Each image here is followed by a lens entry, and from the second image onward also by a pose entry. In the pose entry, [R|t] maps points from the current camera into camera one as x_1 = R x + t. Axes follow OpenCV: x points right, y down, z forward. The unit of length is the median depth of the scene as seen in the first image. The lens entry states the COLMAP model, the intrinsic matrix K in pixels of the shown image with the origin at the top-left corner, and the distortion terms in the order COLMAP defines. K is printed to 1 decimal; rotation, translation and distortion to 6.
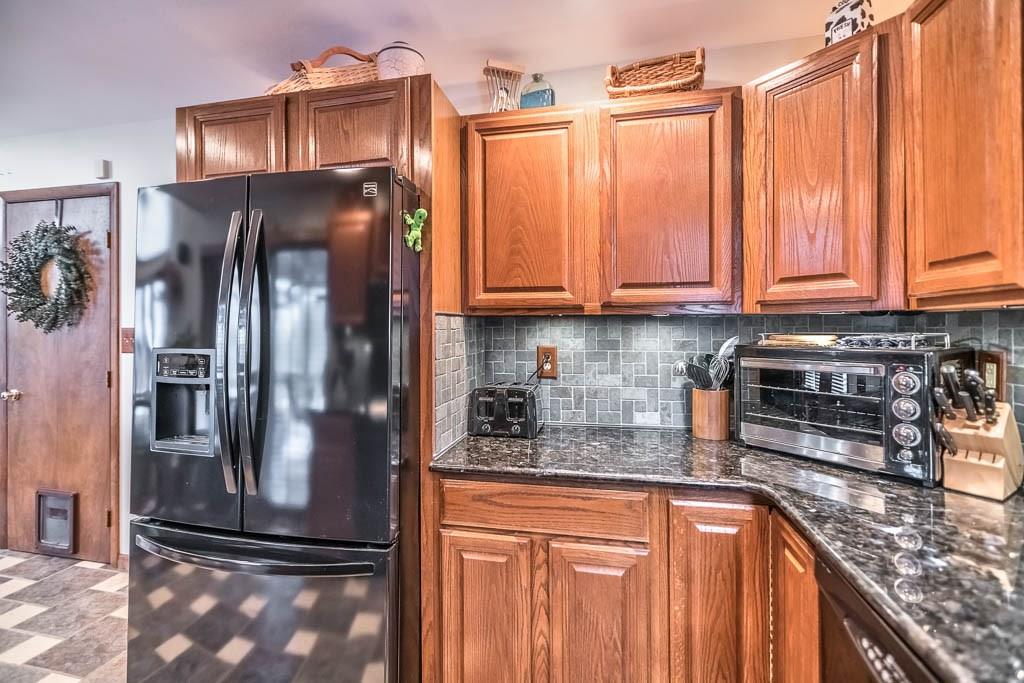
lens RADIAL K [[459.7, 0, 509.2], [0, 459.7, 333.0], [0, 0, 1]] dist [-0.008205, 0.003952]
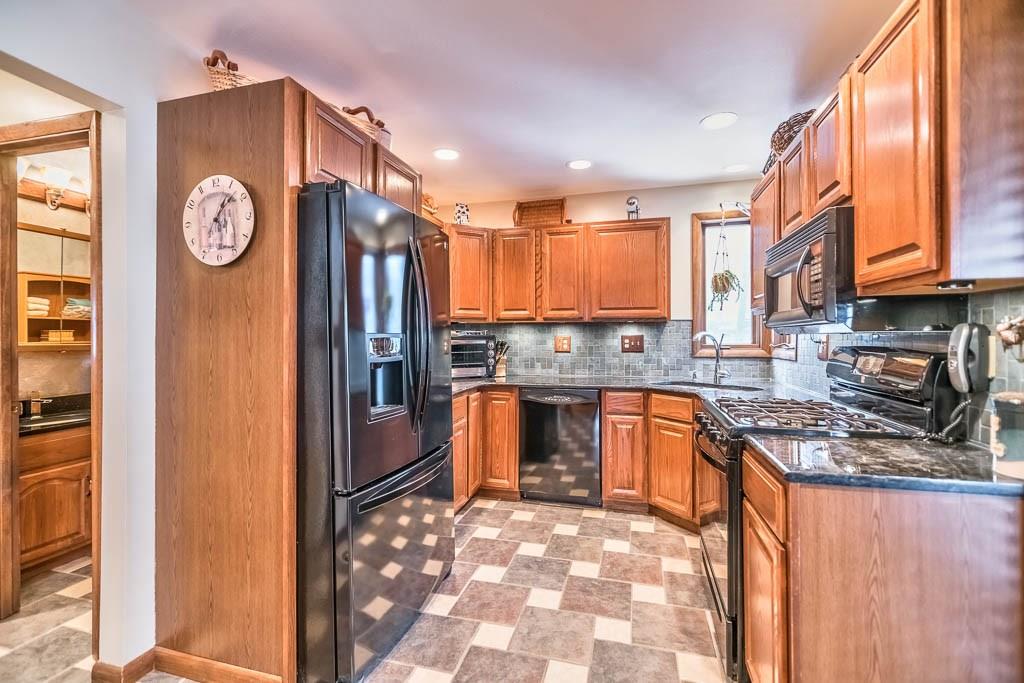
lens RADIAL K [[459.7, 0, 507.2], [0, 459.7, 339.4], [0, 0, 1]] dist [-0.008205, 0.003952]
pose [[0.052316, -0.004142, 0.998622, -2.244472], [0.008650, 0.999956, 0.003694, 0.057104], [-0.998593, 0.008445, 0.052350, 0.706803]]
